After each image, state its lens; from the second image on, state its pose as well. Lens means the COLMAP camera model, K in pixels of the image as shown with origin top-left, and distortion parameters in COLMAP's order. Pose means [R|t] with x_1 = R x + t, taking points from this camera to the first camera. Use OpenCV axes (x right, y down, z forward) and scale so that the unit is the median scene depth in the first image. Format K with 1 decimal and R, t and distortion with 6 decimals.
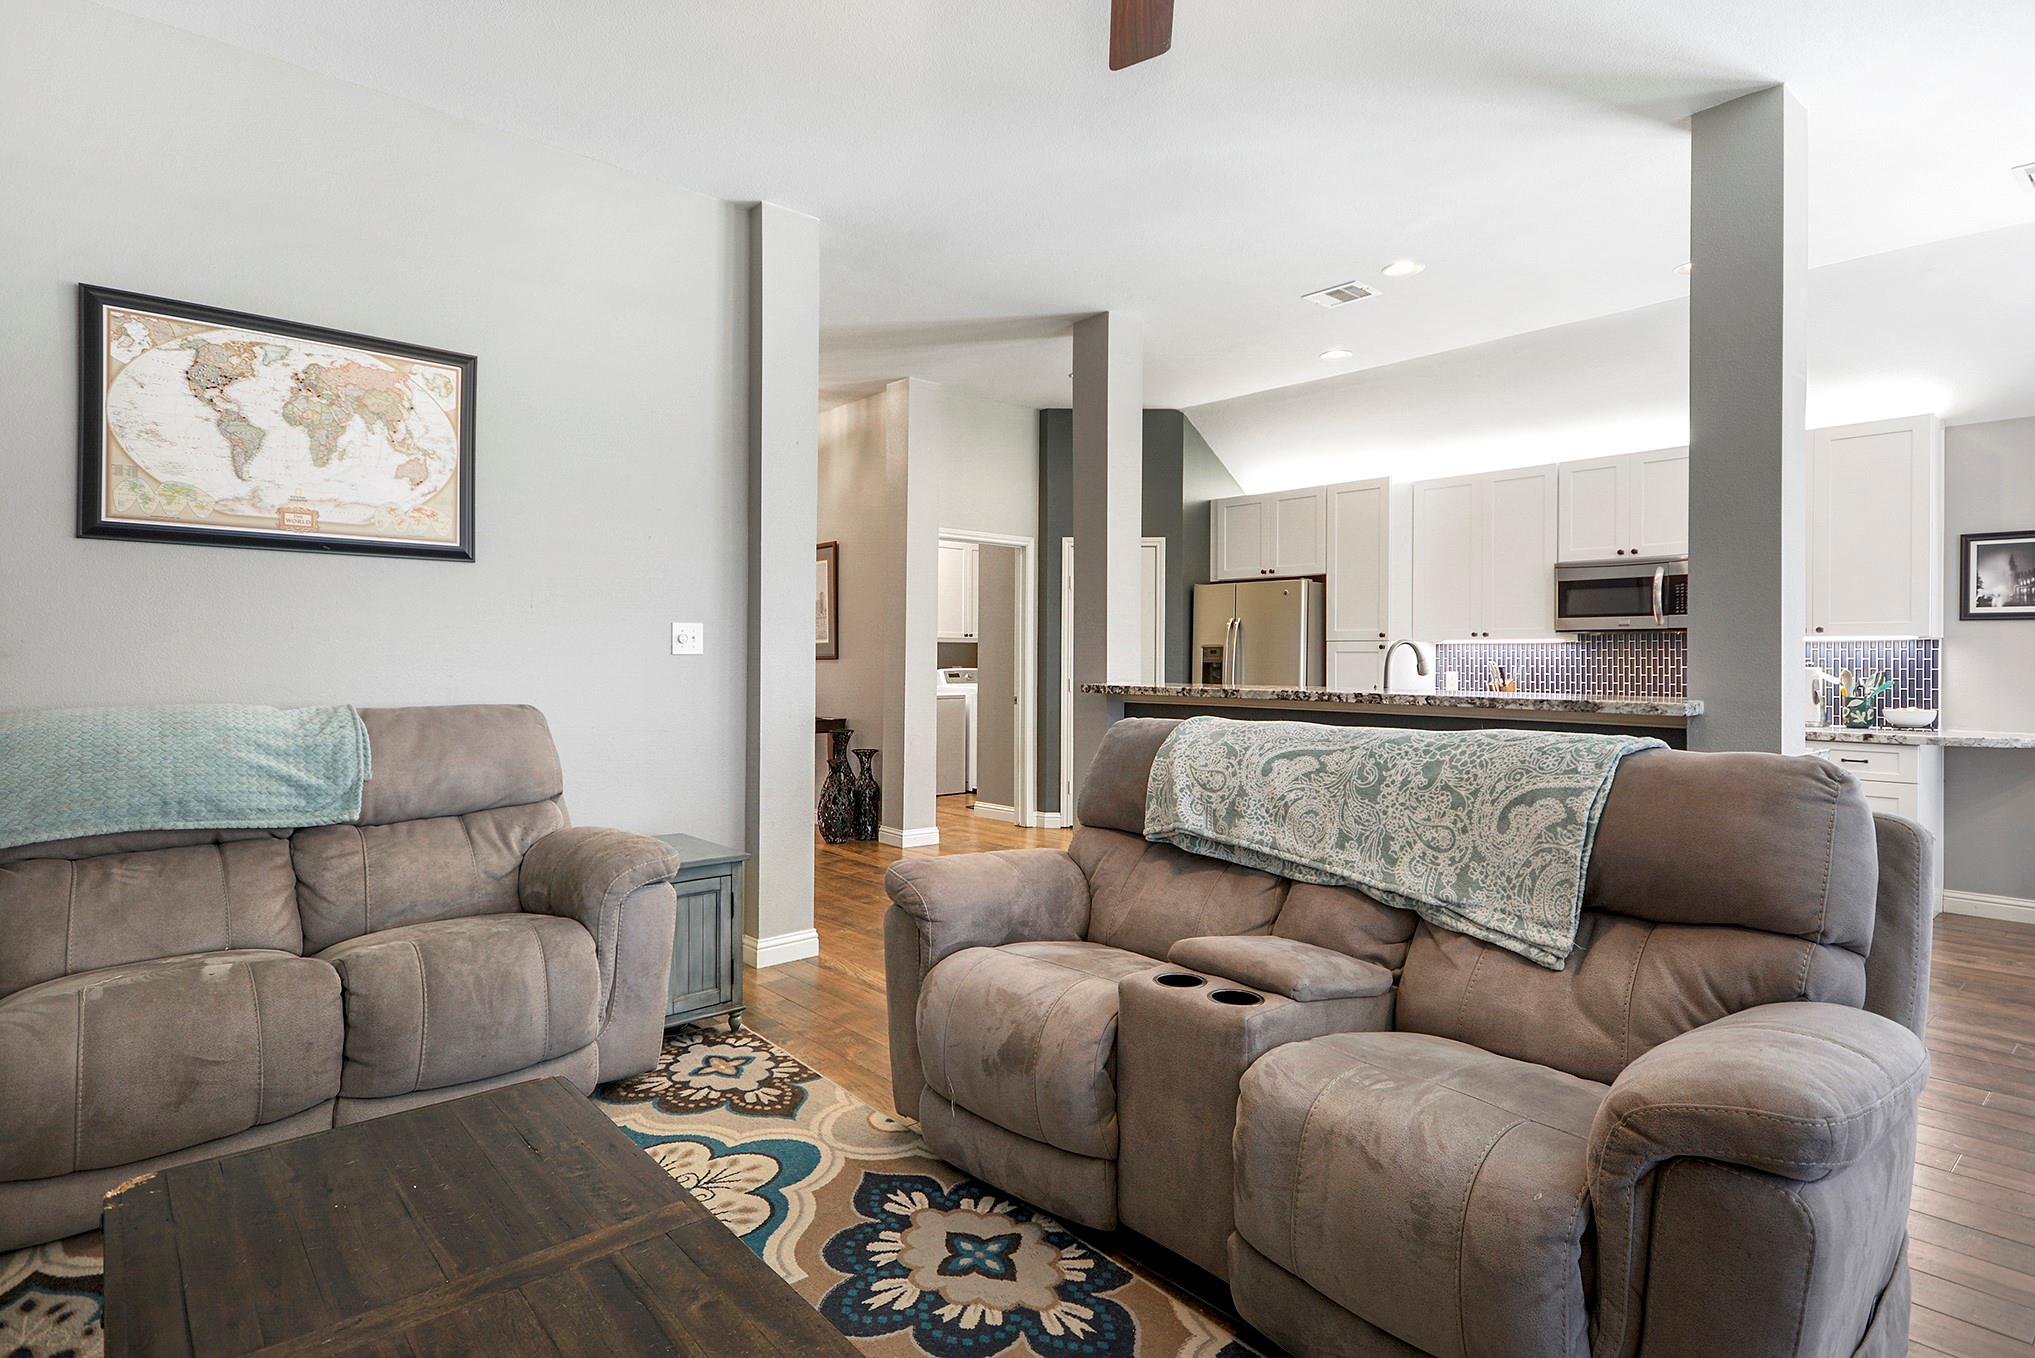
lens RADIAL K [[1036.7, 0, 1006.6], [0, 1036.7, 679.4], [0, 0, 1]] dist [0.003050, 0.001751]
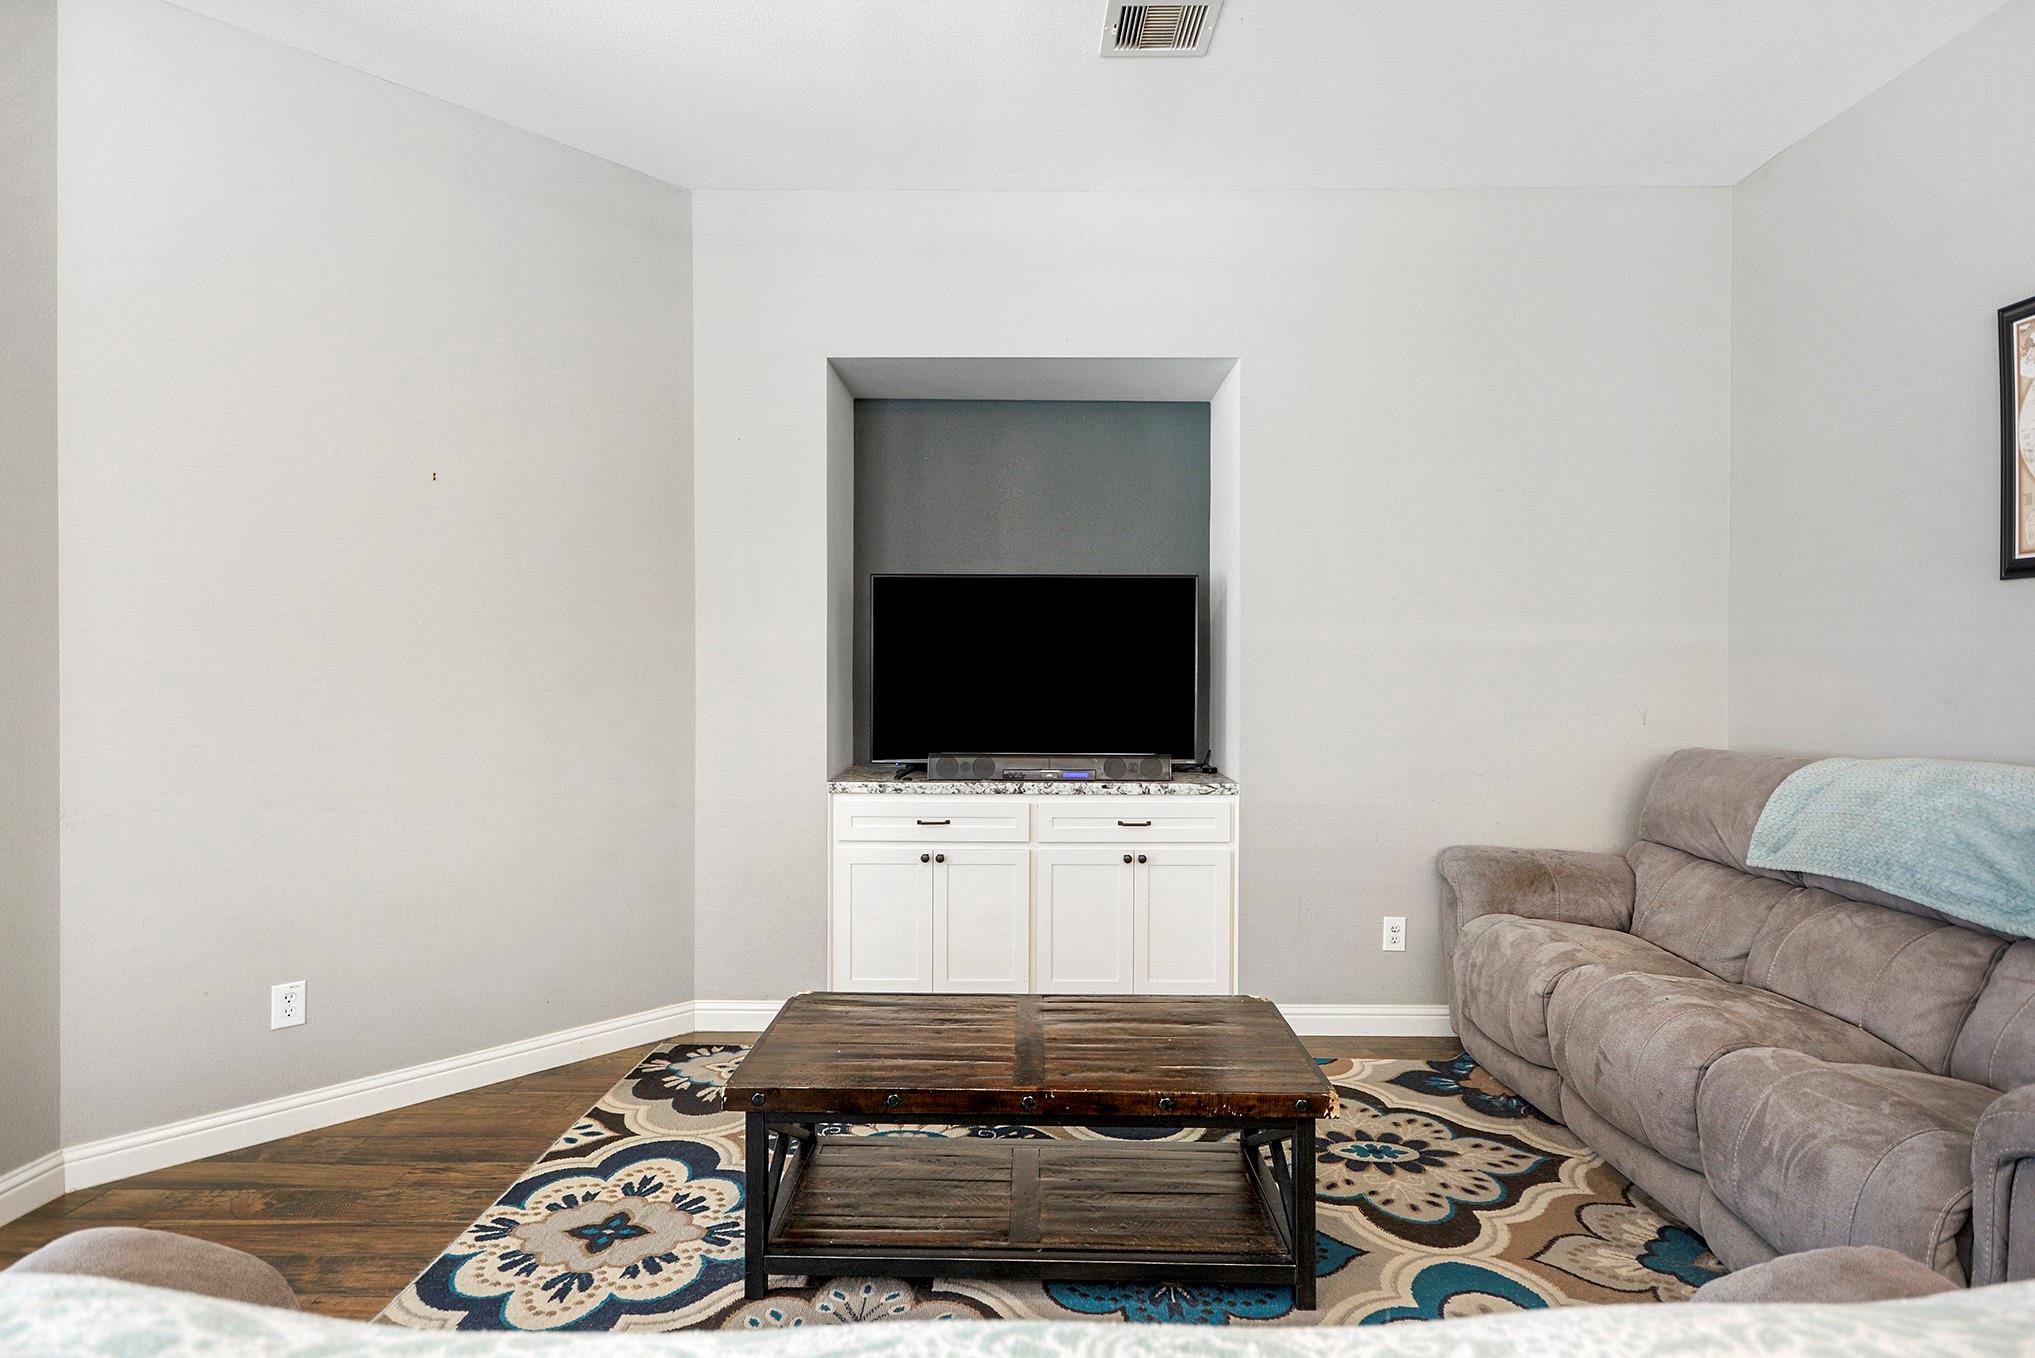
lens RADIAL K [[1036.7, 0, 1006.6], [0, 1036.7, 679.4], [0, 0, 1]] dist [0.003050, 0.001751]
pose [[-0.682381, -0.003672, -0.730987, 0.415573], [-0.015847, 0.999827, 0.009771, -0.042532], [0.730825, 0.018251, -0.682321, 1.009379]]
